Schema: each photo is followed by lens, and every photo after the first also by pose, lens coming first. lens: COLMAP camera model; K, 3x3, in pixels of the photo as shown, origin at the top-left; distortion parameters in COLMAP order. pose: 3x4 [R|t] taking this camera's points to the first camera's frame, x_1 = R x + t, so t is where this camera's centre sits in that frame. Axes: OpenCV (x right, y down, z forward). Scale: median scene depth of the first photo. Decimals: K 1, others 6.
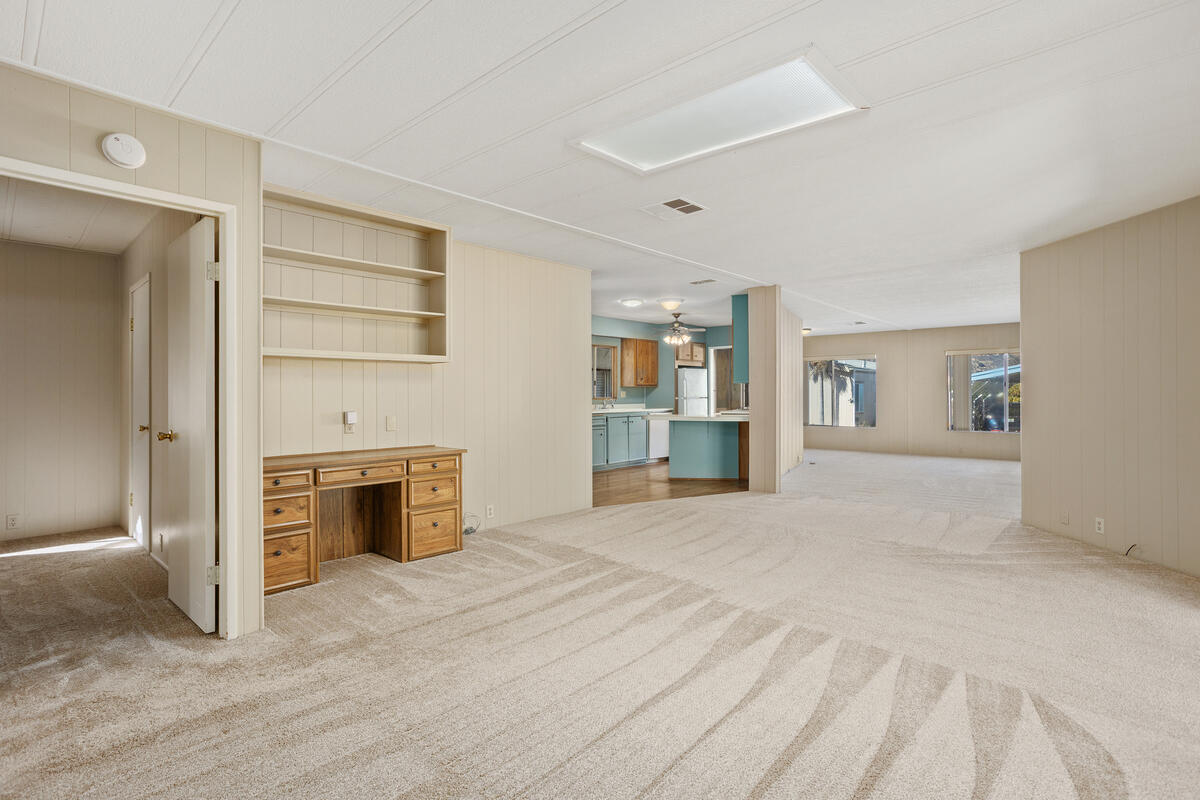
lens RADIAL K [[584.9, 0, 604.9], [0, 584.9, 394.5], [0, 0, 1]] dist [-0.024287, 0.016386]
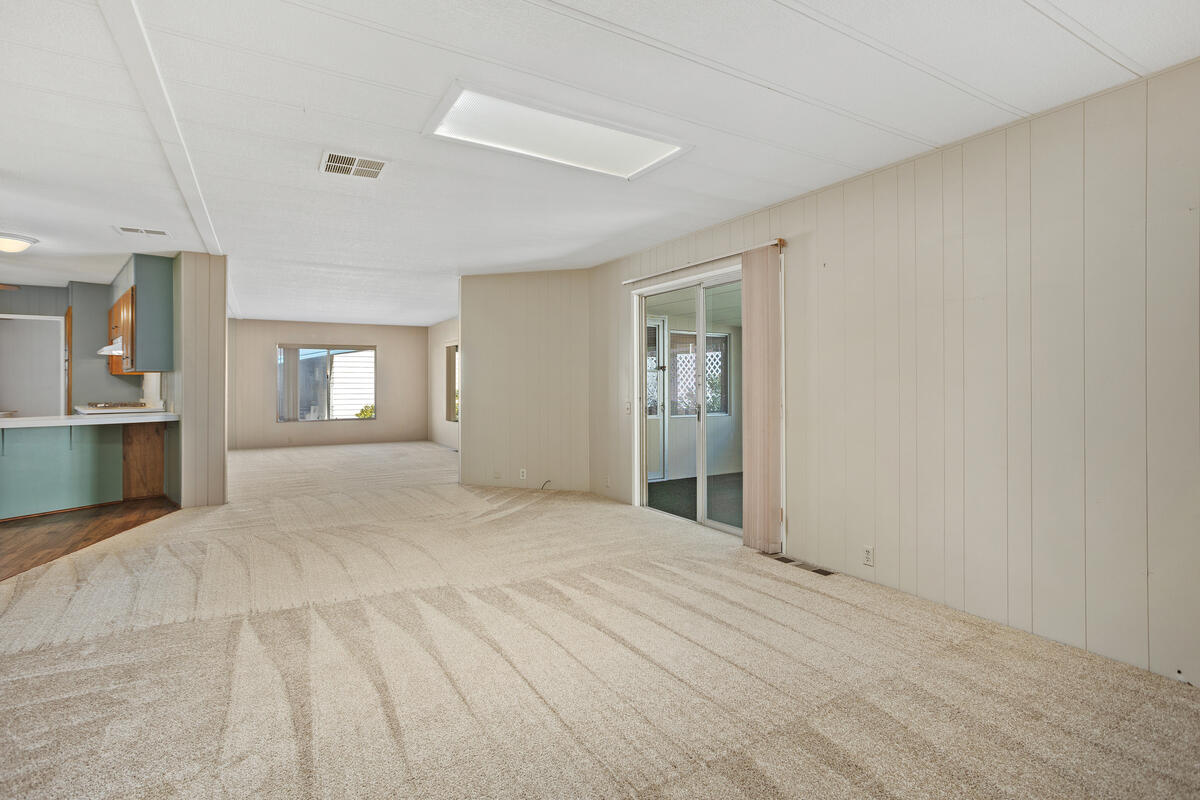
lens RADIAL K [[584.9, 0, 596.8], [0, 584.9, 393.3], [0, 0, 1]] dist [-0.024287, 0.016386]
pose [[0.302521, -0.010996, 0.953079, -0.625298], [0.001408, 0.999938, 0.011089, 0.002931], [-0.953142, -0.002013, 0.302517, 0.438822]]
